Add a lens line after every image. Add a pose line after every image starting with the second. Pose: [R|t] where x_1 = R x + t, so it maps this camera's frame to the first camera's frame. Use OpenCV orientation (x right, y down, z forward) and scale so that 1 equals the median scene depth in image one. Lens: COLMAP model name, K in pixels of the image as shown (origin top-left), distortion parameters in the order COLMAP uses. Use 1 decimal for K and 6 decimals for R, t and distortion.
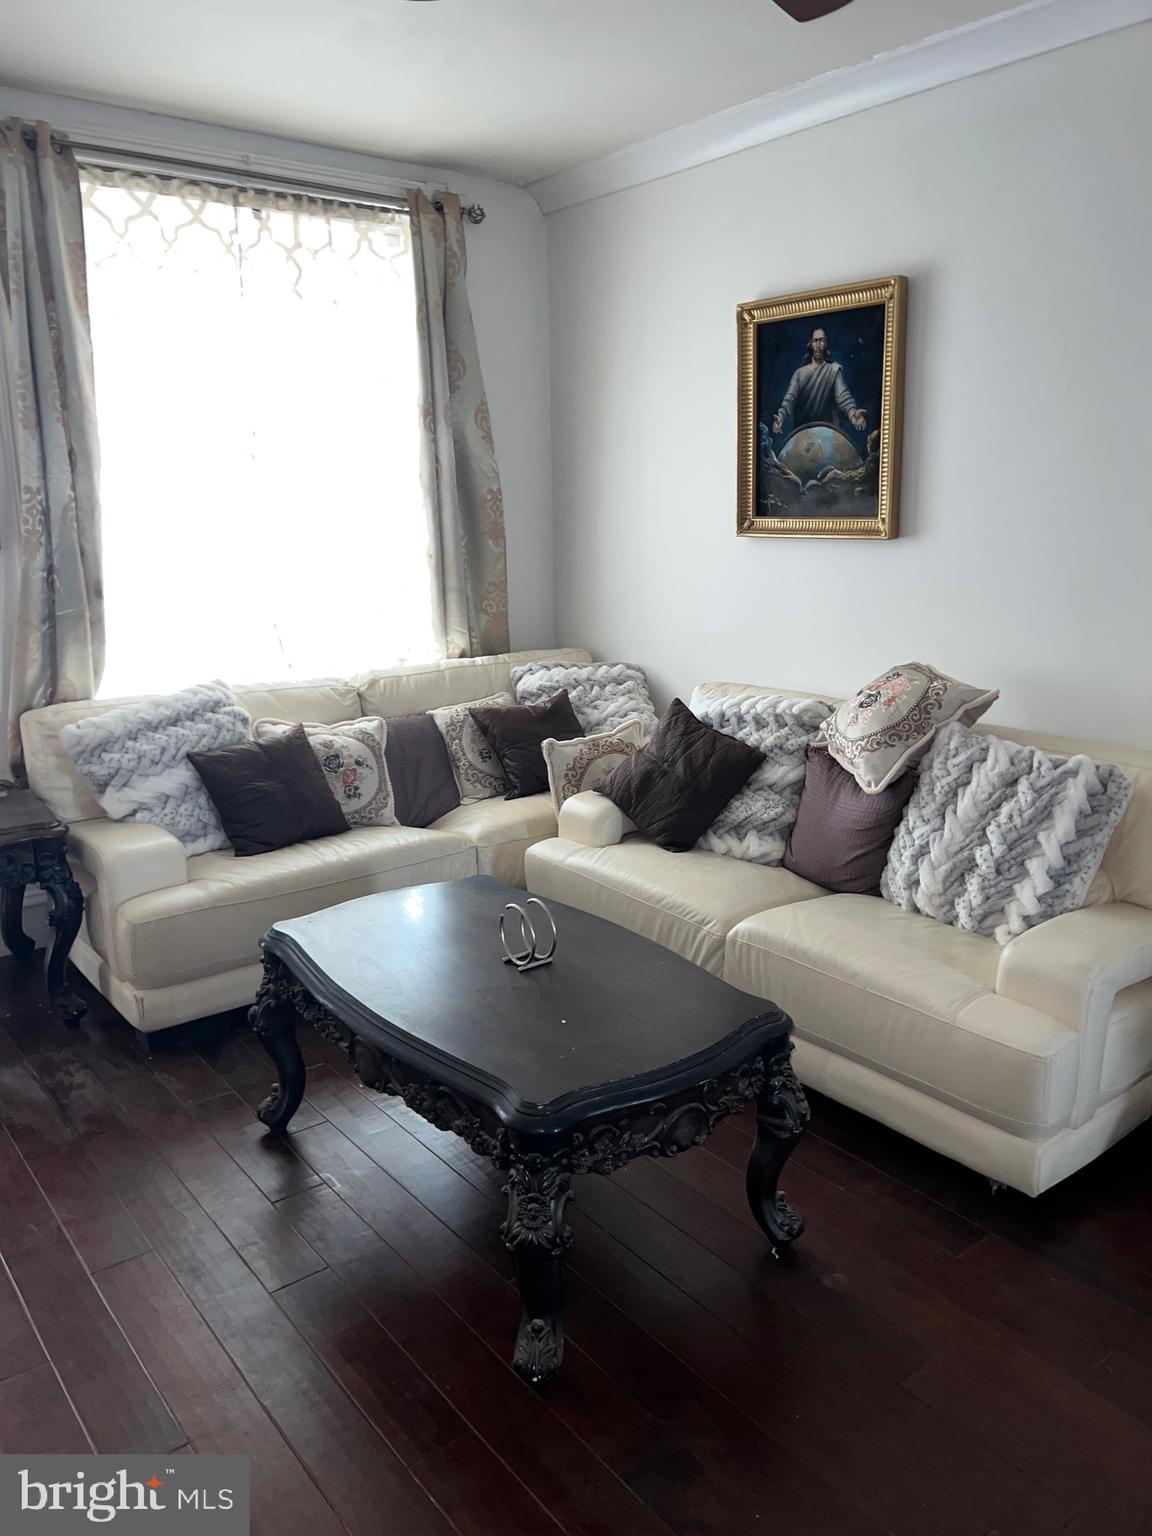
lens RADIAL K [[1148.6, 0, 602.0], [0, 1148.6, 761.9], [0, 0, 1]] dist [0.062257, -0.090842]
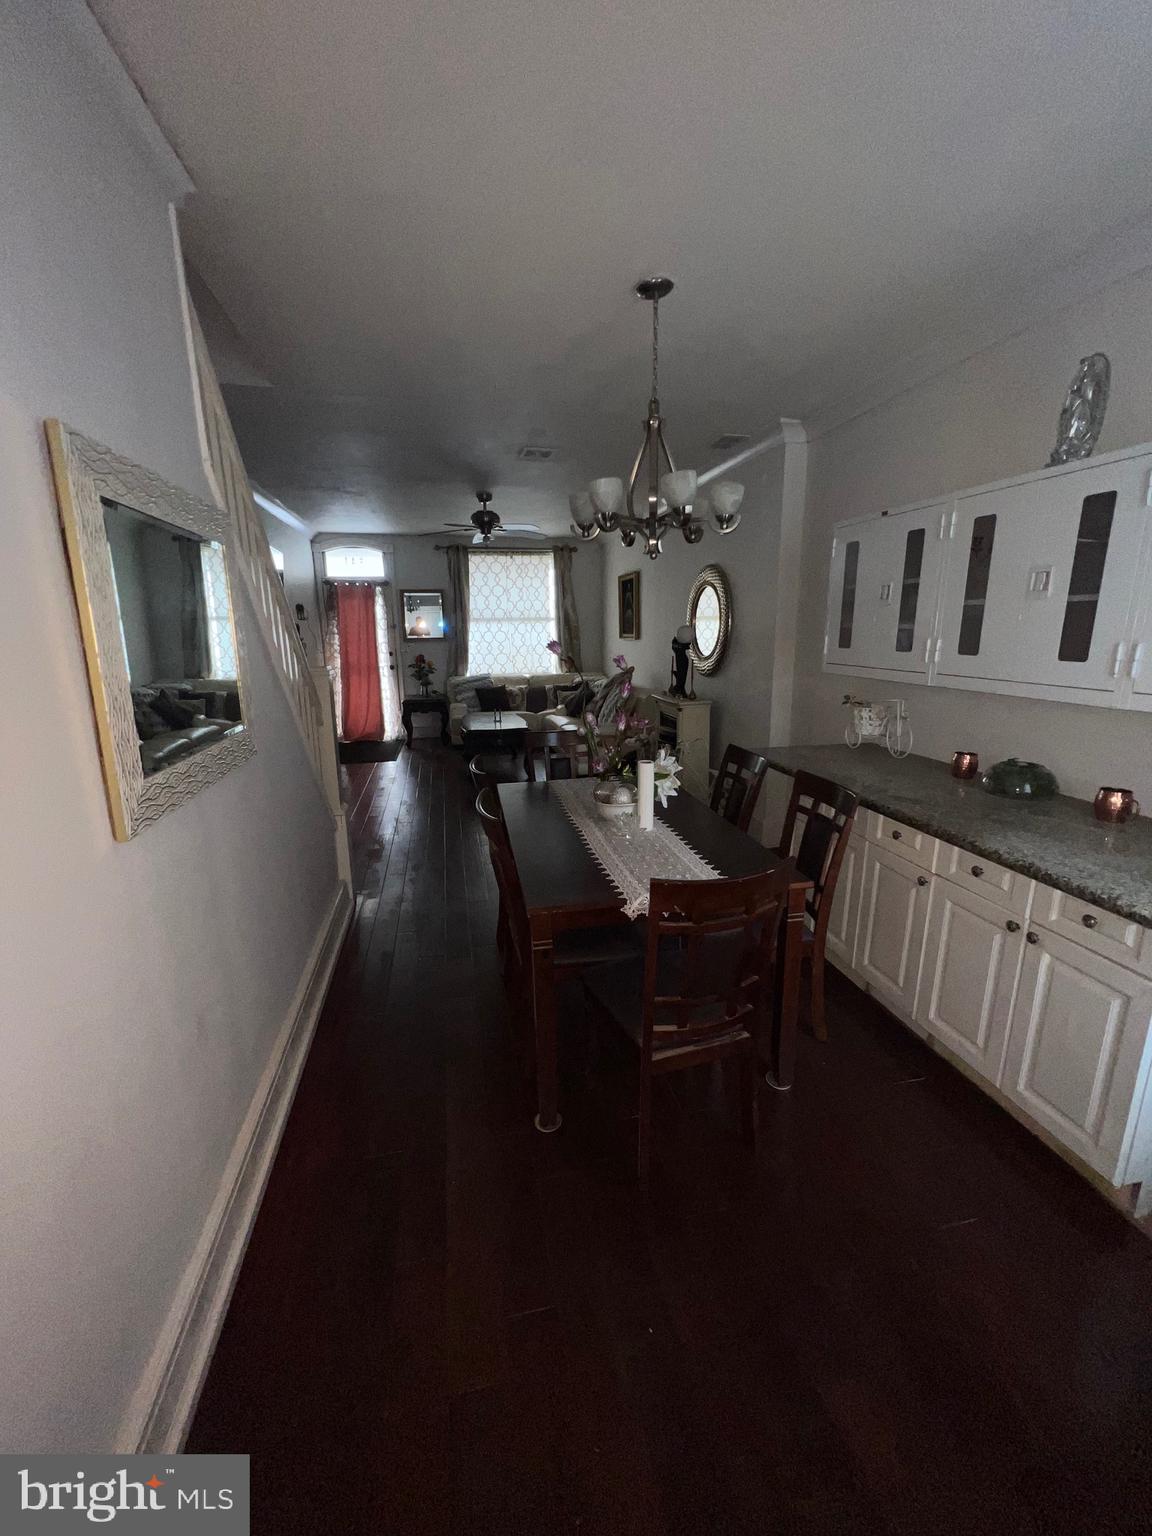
lens RADIAL K [[614.6, 0, 576.0], [0, 614.6, 768.0], [0, 0, 1]] dist [-0.001743, -0.000023]
pose [[0.892262, 0.097927, -0.440771, 1.006646], [-0.096825, 0.994986, 0.025054, 0.193578], [0.441014, 0.020323, 0.897270, -0.873163]]
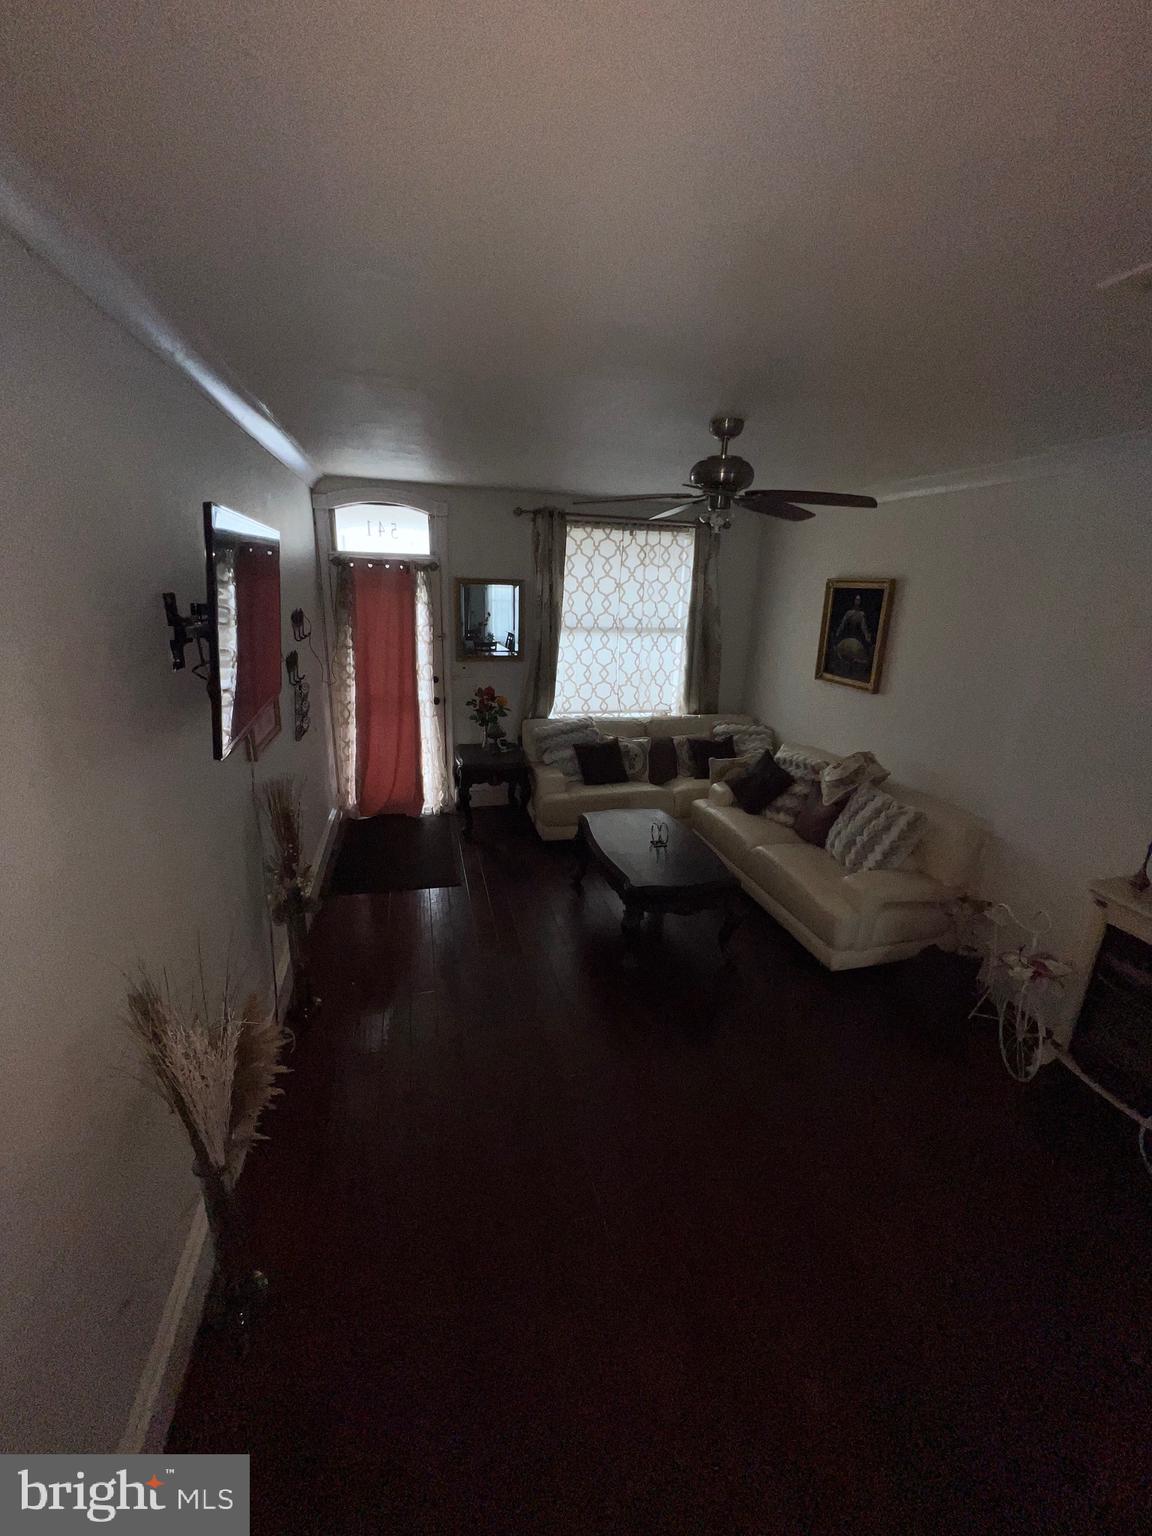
lens RADIAL K [[614.6, 0, 576.0], [0, 614.6, 768.0], [0, 0, 1]] dist [-0.001743, -0.000023]
pose [[0.909519, 0.158810, -0.384128, 0.207218], [-0.134651, 0.986871, 0.089184, -0.080459], [0.393248, -0.029392, 0.918962, -0.319997]]
